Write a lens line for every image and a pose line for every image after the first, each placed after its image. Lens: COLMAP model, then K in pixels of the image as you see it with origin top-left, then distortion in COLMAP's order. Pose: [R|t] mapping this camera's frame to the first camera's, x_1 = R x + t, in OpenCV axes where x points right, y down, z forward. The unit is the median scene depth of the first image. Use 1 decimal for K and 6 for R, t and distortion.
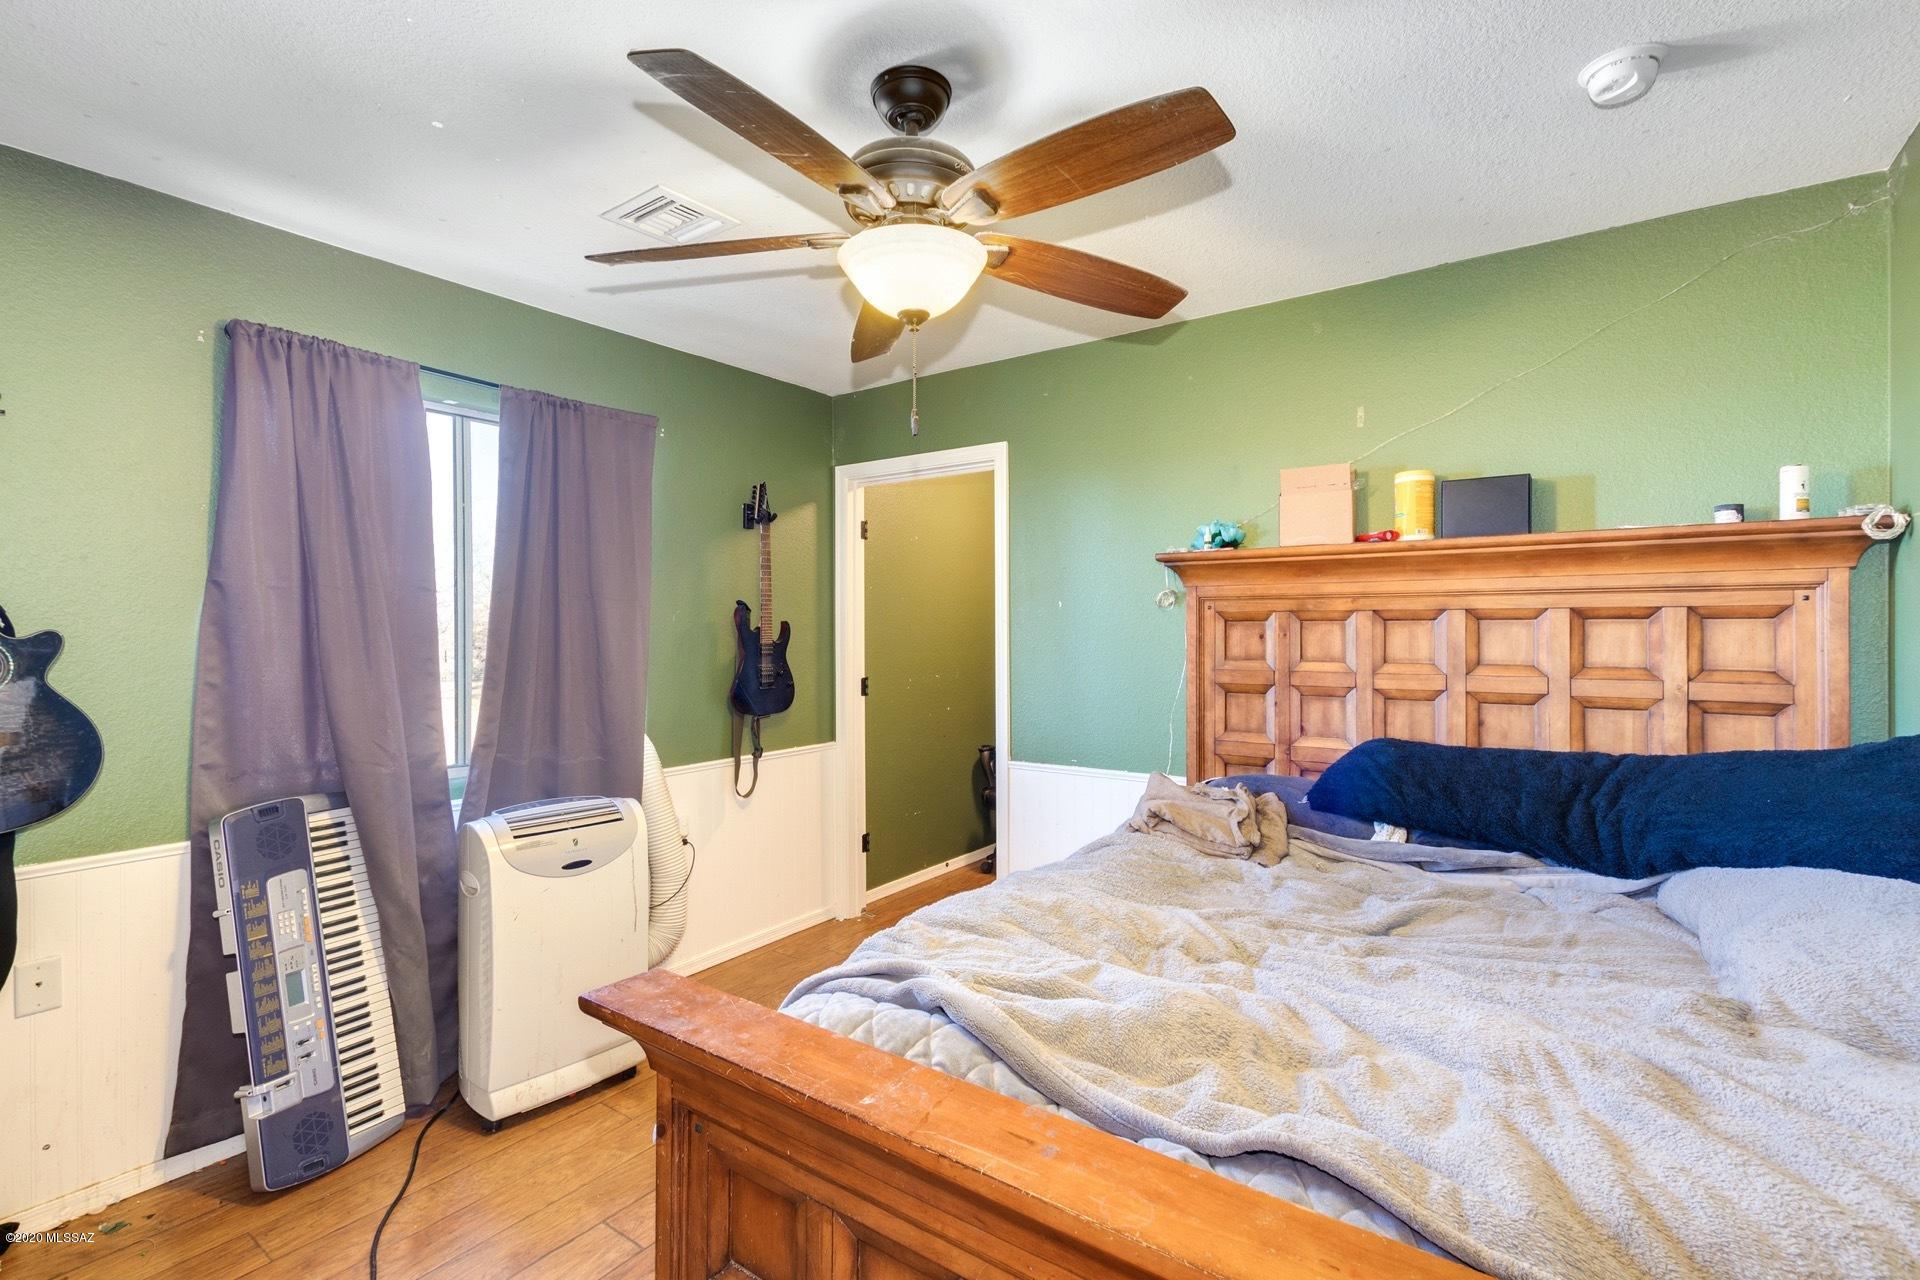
lens RADIAL K [[883.1, 0, 941.1], [0, 883.1, 625.0], [0, 0, 1]] dist [0.003859, -0.002702]
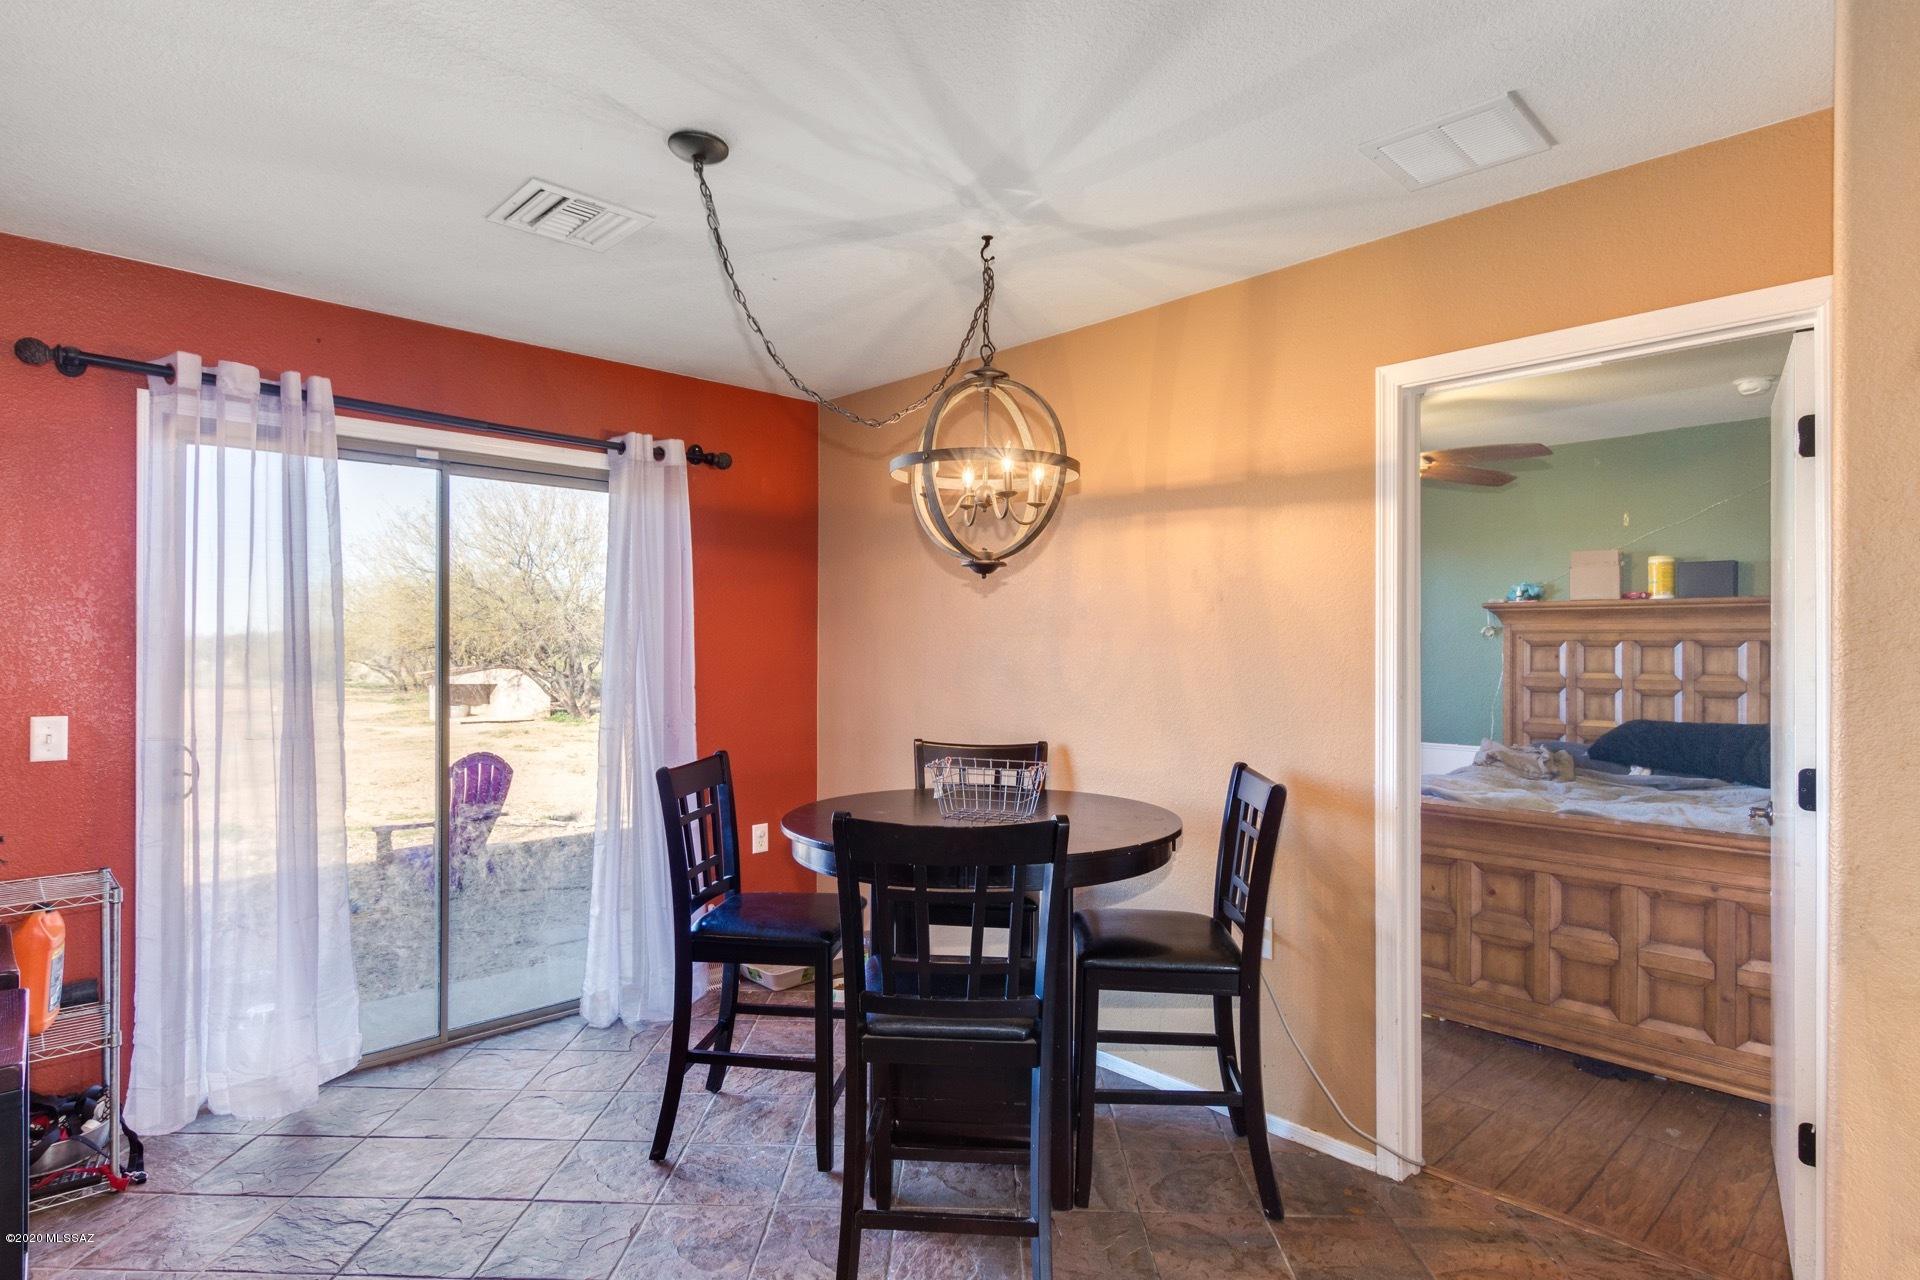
lens RADIAL K [[971.5, 0, 951.6], [0, 971.5, 639.4], [0, 0, 1]] dist [0.005674, -0.002299]
pose [[0.980783, 0.004588, -0.195048, -0.384101], [-0.005186, 0.999983, -0.002555, -0.007815], [0.195033, 0.003518, 0.980790, -0.981750]]
